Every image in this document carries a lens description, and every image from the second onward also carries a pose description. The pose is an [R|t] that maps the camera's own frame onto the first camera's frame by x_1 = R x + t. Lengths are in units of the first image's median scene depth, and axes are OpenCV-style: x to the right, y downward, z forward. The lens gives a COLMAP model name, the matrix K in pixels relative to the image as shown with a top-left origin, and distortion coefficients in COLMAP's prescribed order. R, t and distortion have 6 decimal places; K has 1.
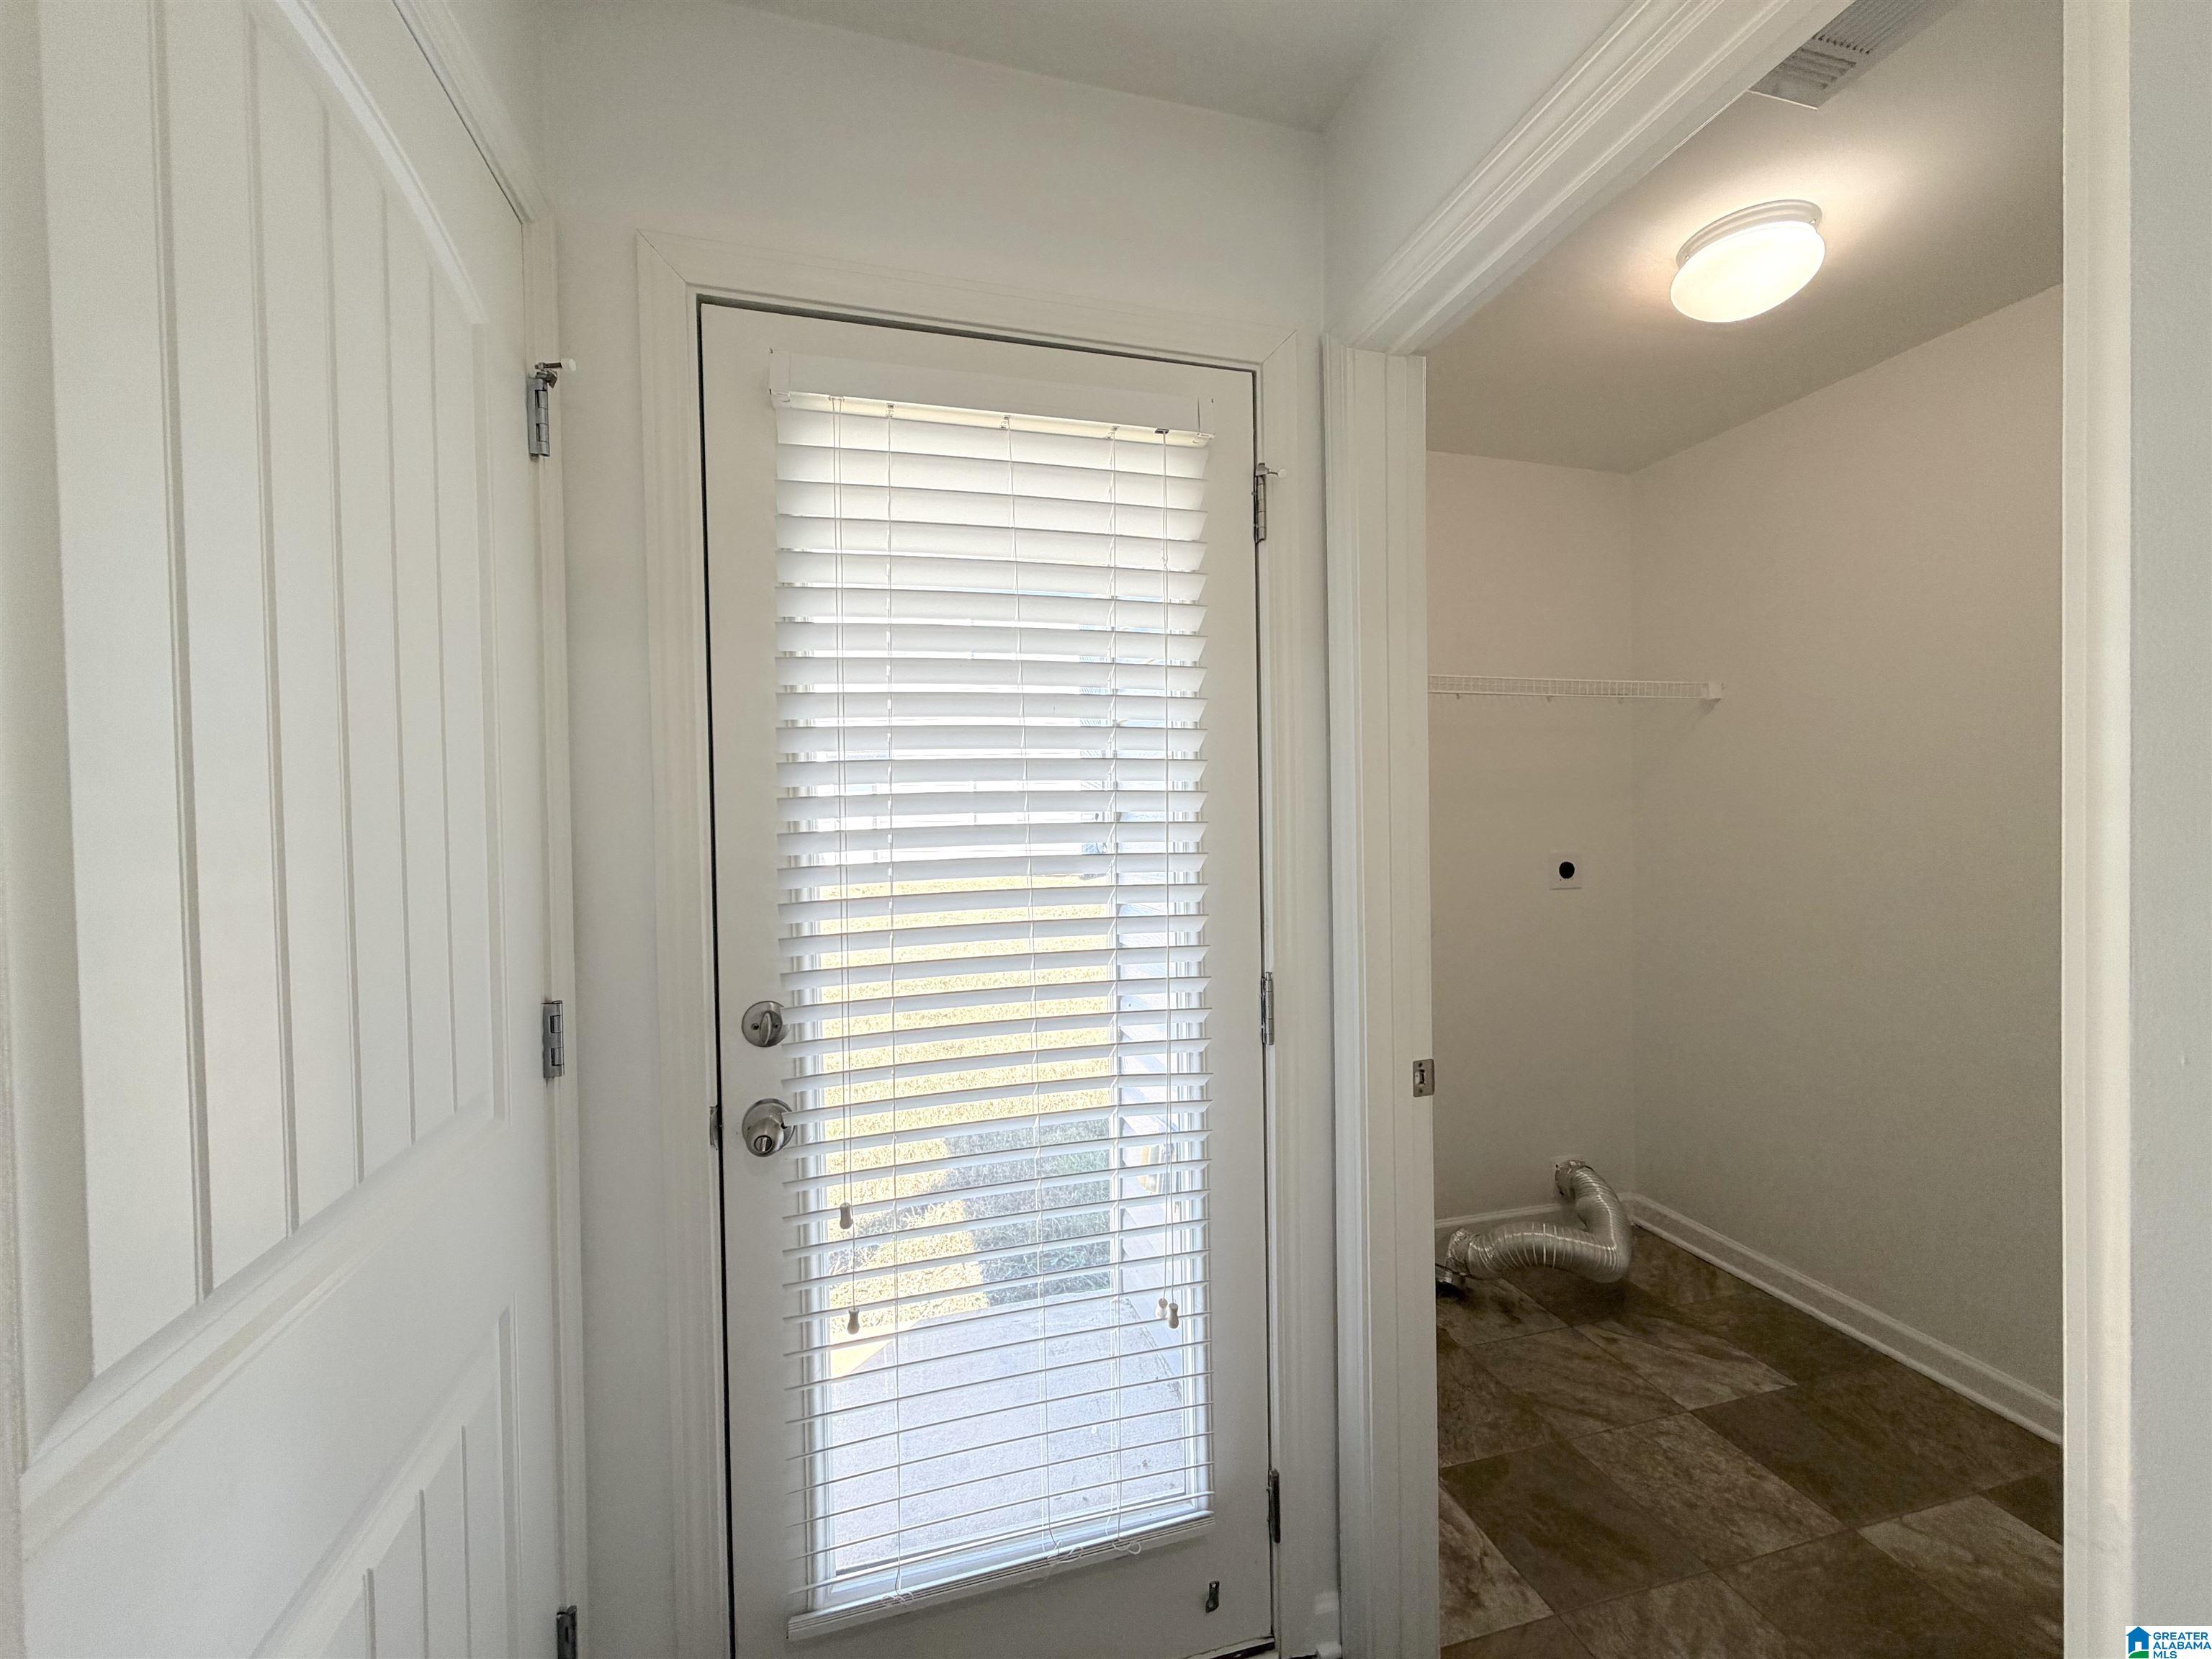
lens RADIAL K [[879.8, 0, 1093.7], [0, 879.8, 839.9], [0, 0, 1]] dist [-0.003391, -0.000096]
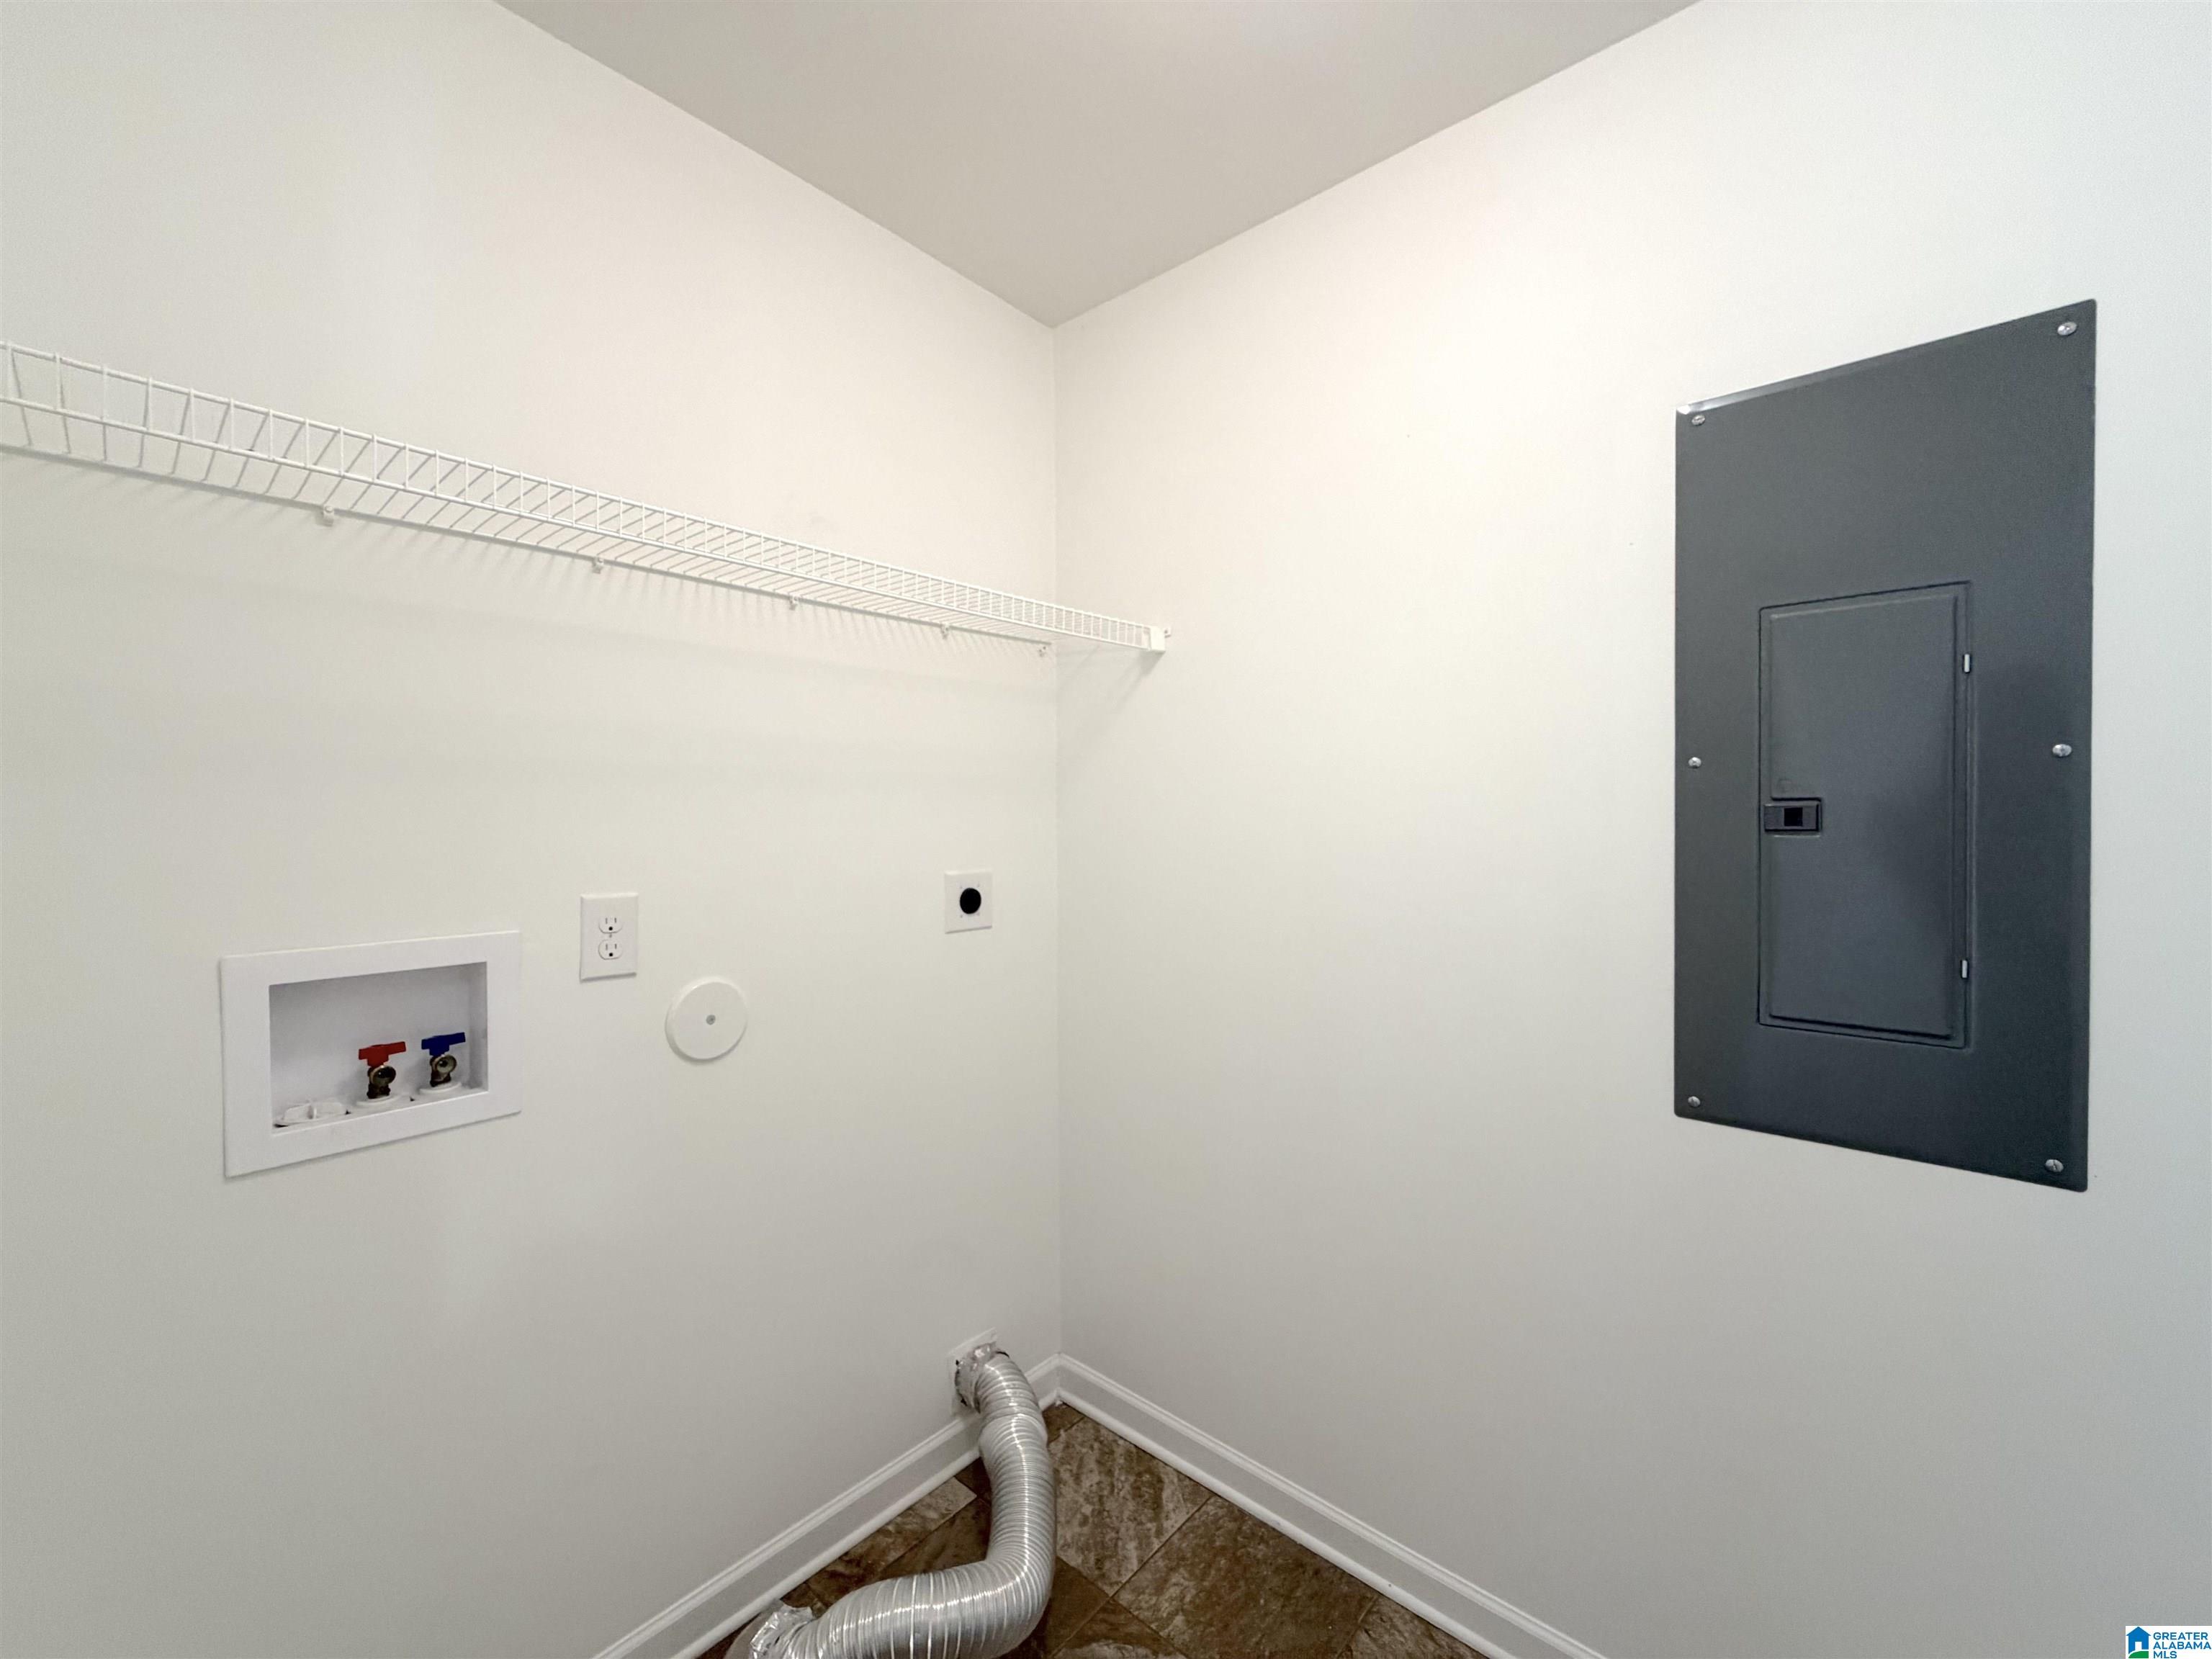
lens RADIAL K [[879.8, 0, 1099.7], [0, 879.8, 825.5], [0, 0, 1]] dist [-0.003391, -0.000096]
pose [[0.829024, 0.004379, 0.559197, 0.277979], [0.003057, 0.999919, -0.012362, -0.014947], [-0.559205, 0.011957, 0.828943, 0.444703]]
